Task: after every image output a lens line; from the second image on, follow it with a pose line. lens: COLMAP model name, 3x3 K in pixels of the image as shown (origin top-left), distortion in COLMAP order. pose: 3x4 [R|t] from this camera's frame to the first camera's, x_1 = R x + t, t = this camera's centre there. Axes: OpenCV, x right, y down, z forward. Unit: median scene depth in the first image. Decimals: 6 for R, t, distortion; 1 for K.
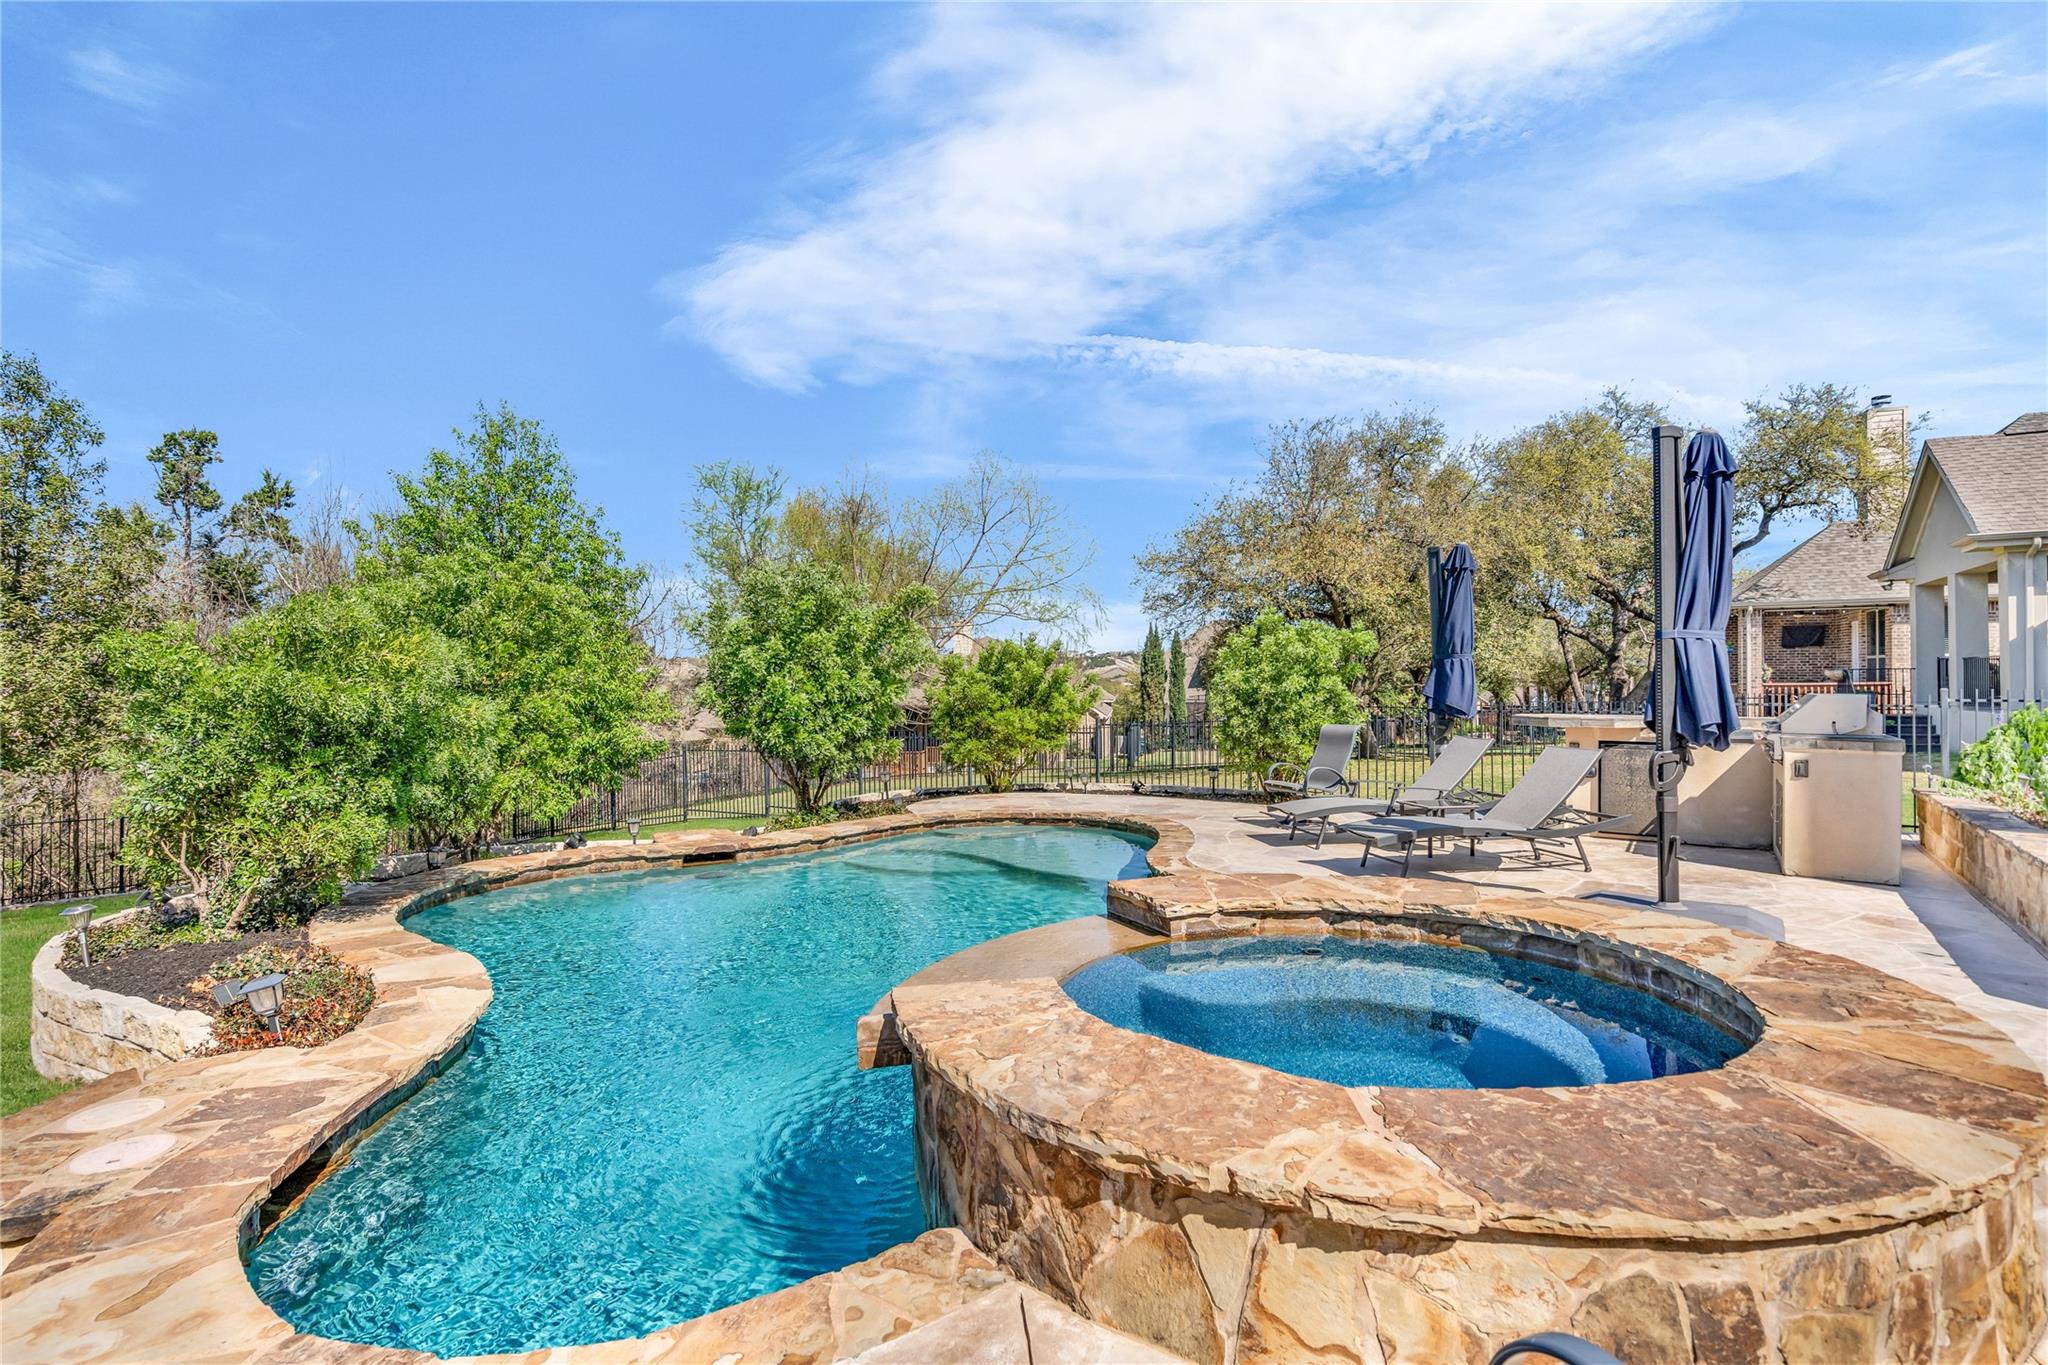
lens RADIAL K [[991.3, 0, 1008.5], [0, 991.3, 675.3], [0, 0, 1]] dist [0.004488, 0.000294]
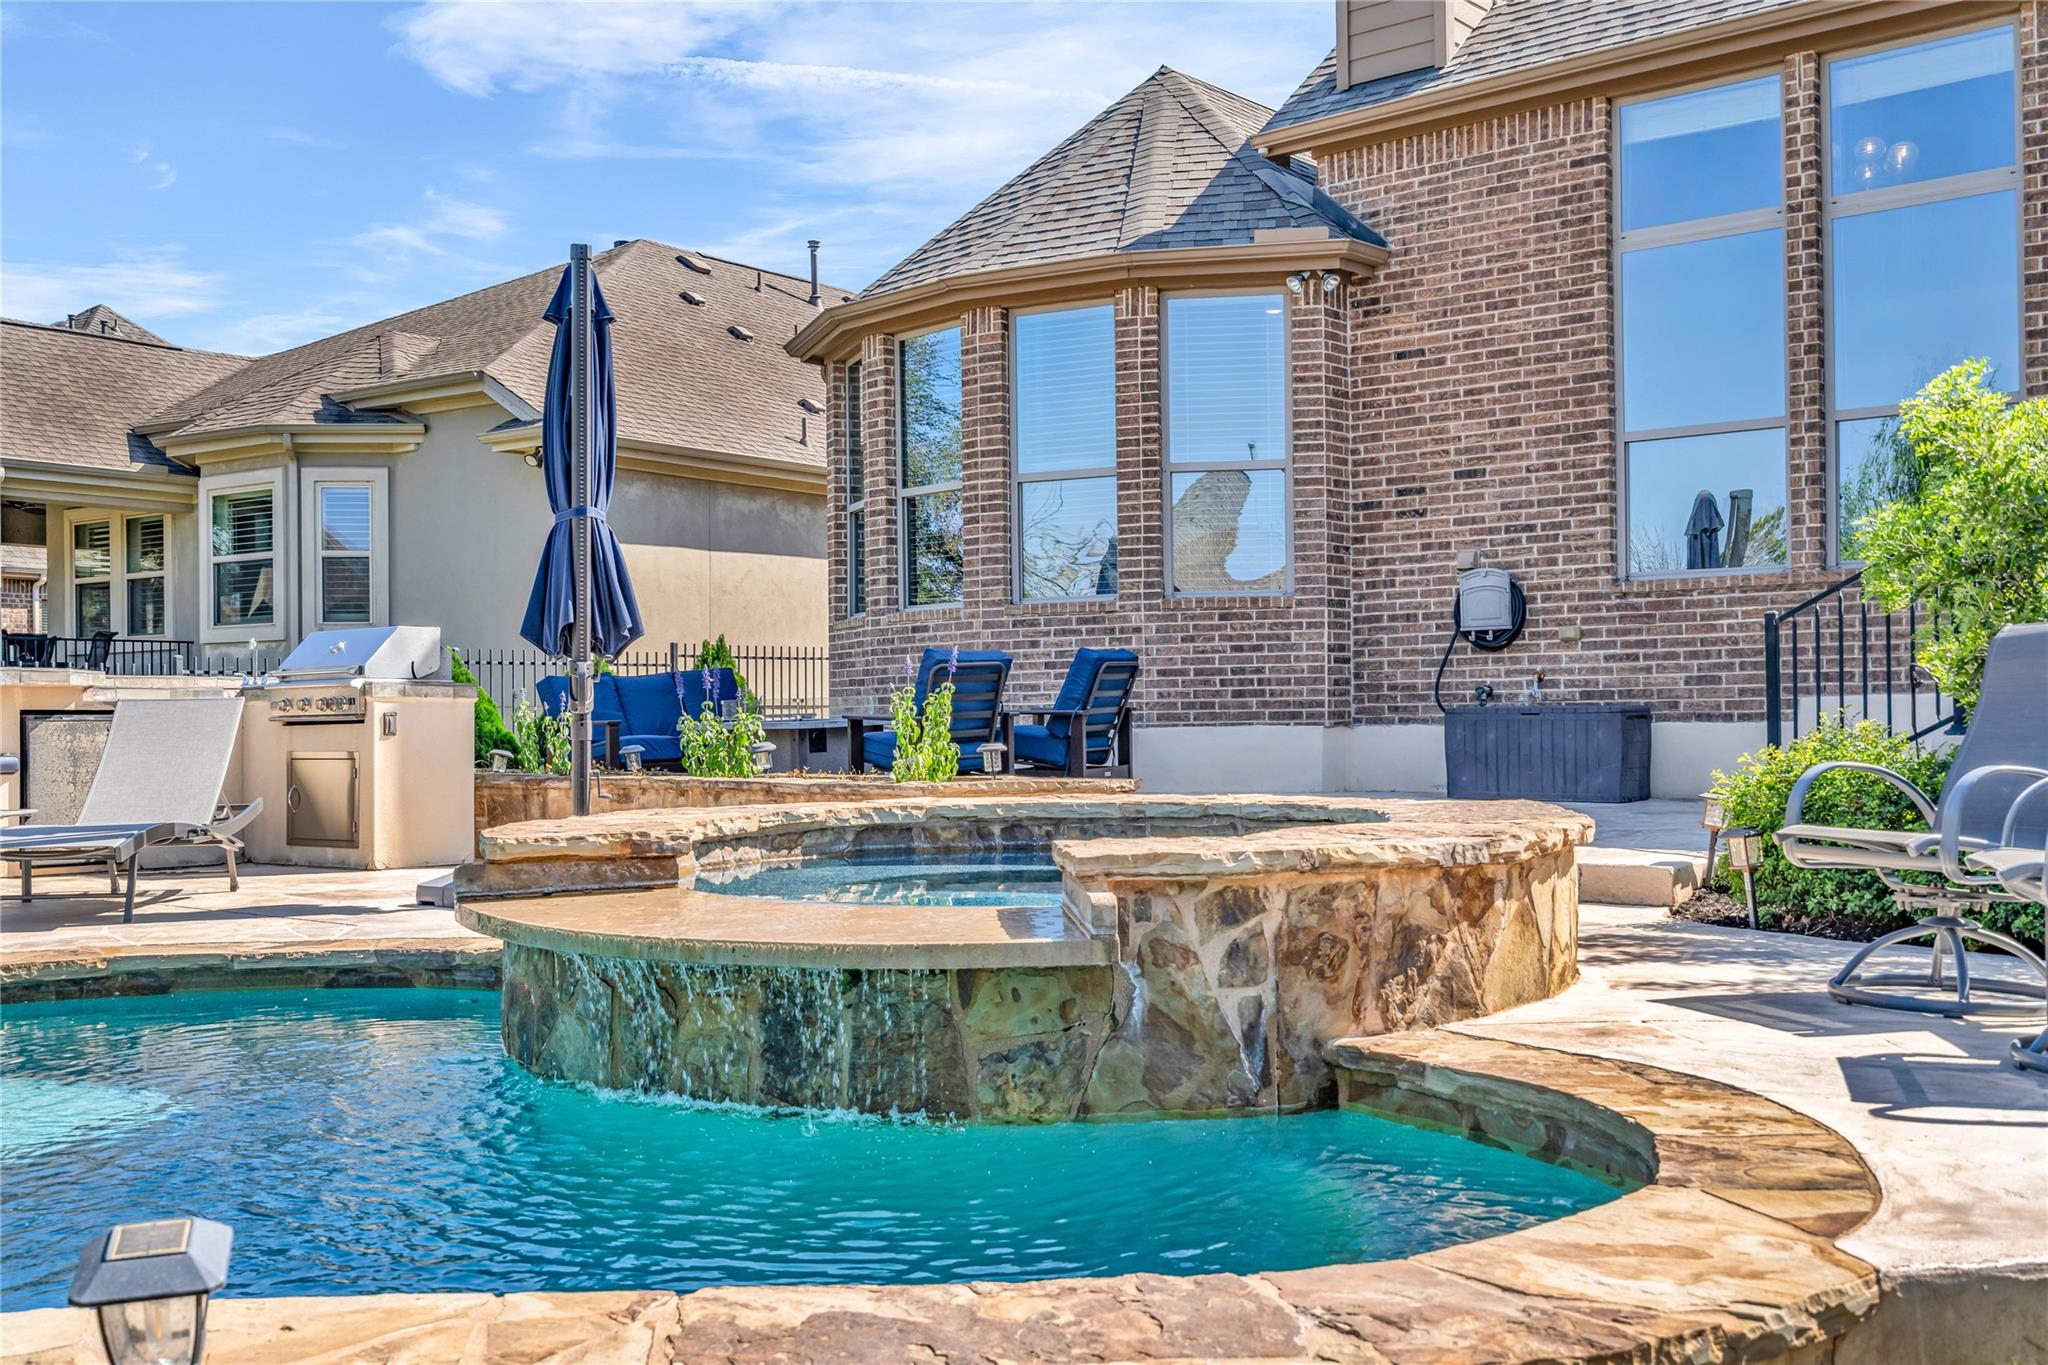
lens RADIAL K [[2052.2, 0, 1027.9], [0, 2052.2, 682.7], [0, 0, 1]] dist [0.012803, 0.000000]
pose [[0.075311, 0.019915, 0.996961, -0.594312], [0.007131, 0.999764, -0.020510, 0.083993], [-0.997135, 0.008654, 0.075151, 0.351917]]
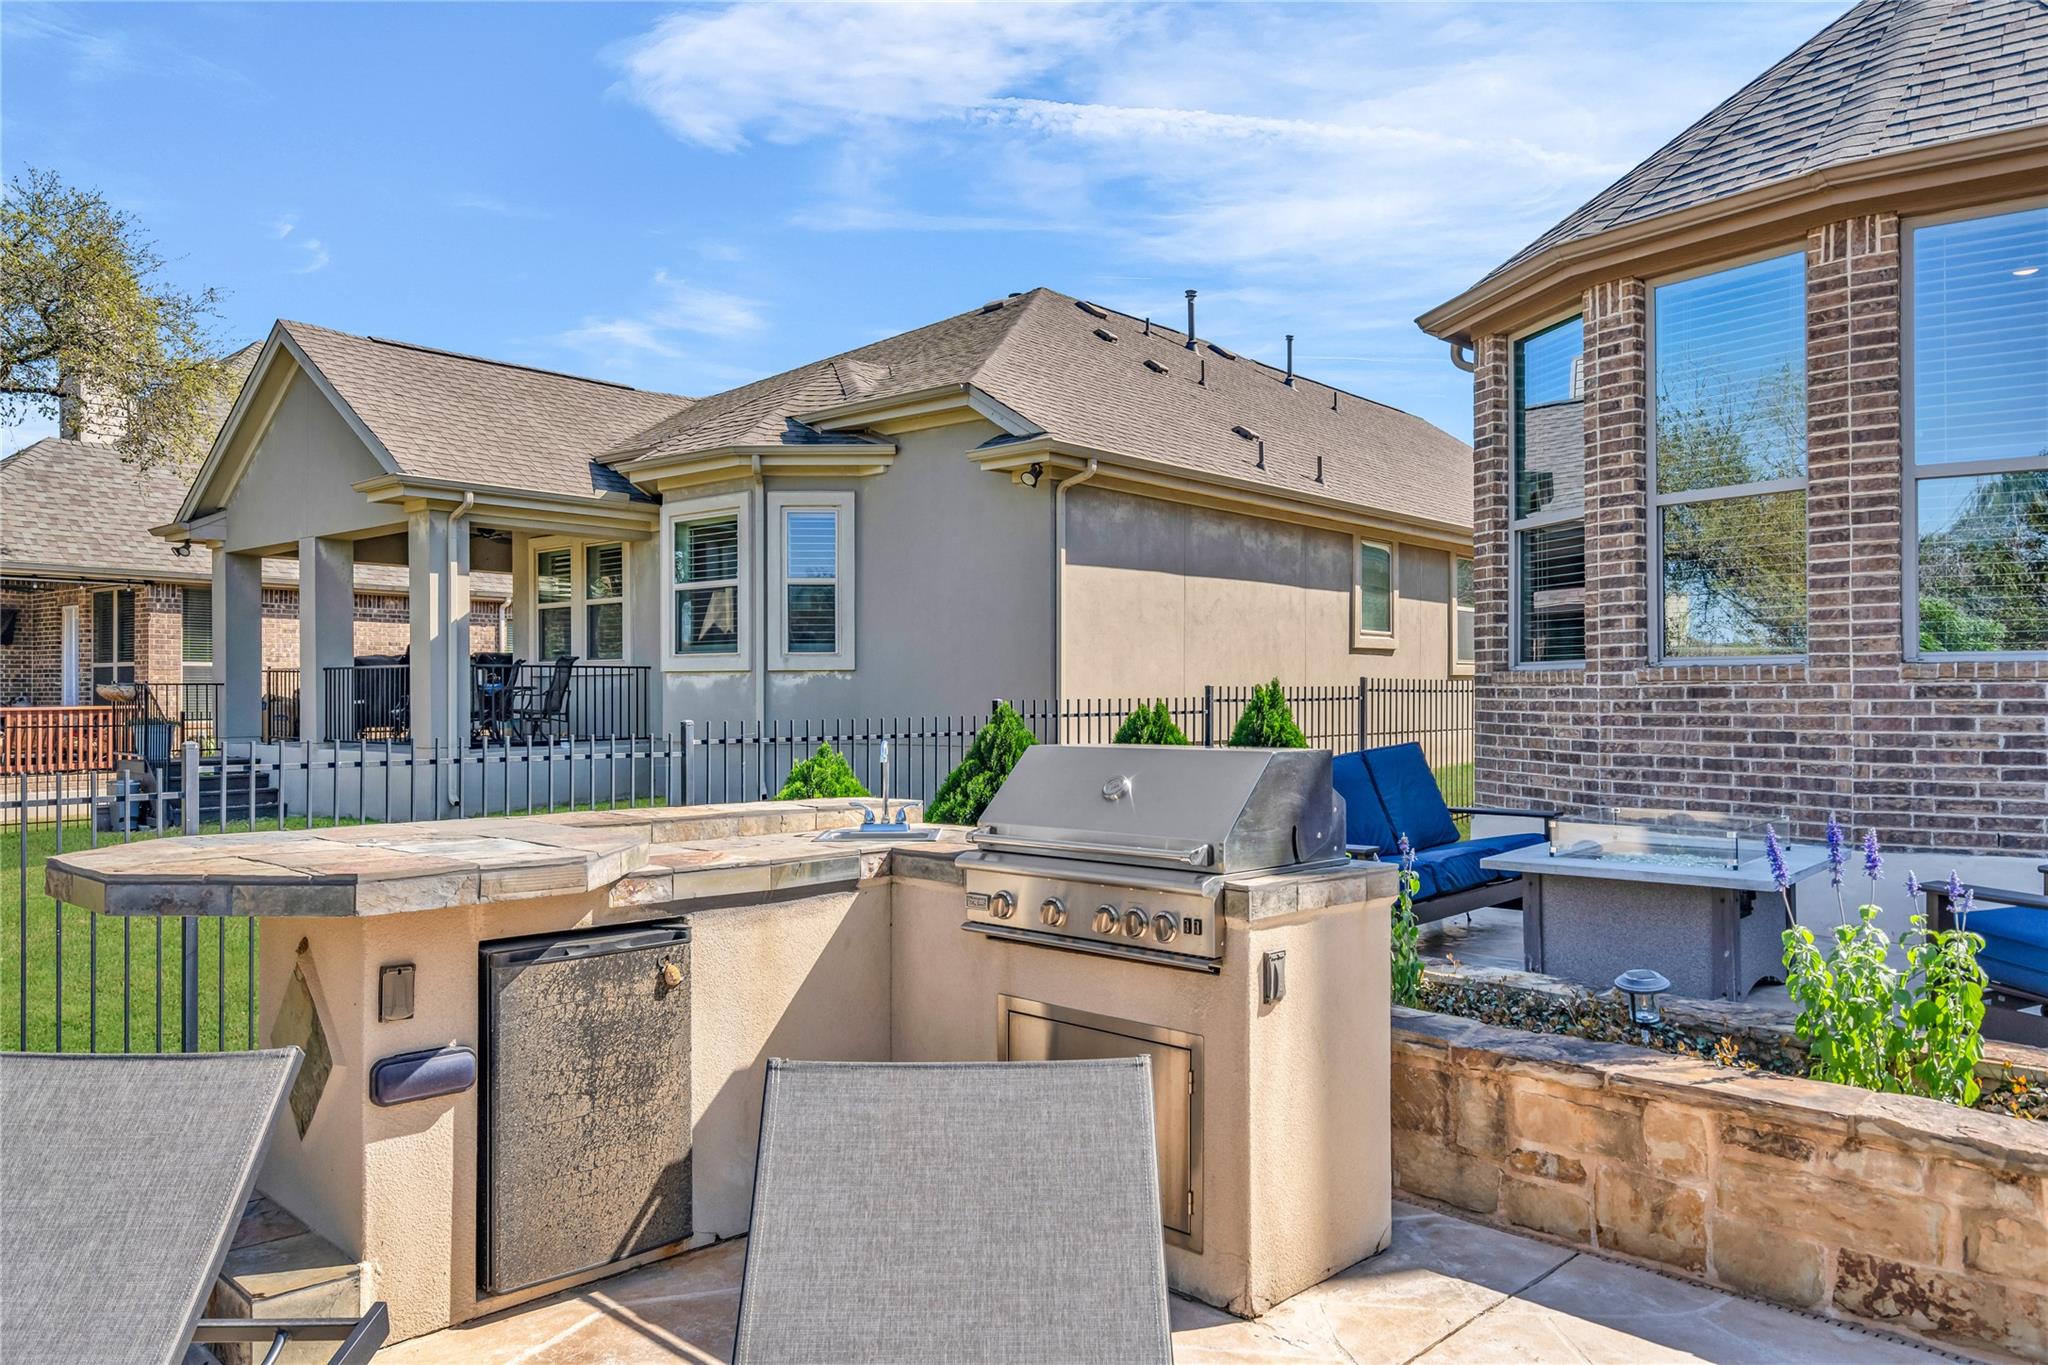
lens RADIAL K [[1415.1, 0, 1016.9], [0, 1415.1, 685.7], [0, 0, 1]] dist [0.008064, 0.004109]
pose [[0.173845, 0.007869, 0.984742, 0.275329], [-0.002079, 0.999969, -0.007624, 0.001124], [-0.984771, -0.000722, 0.173856, 0.858985]]
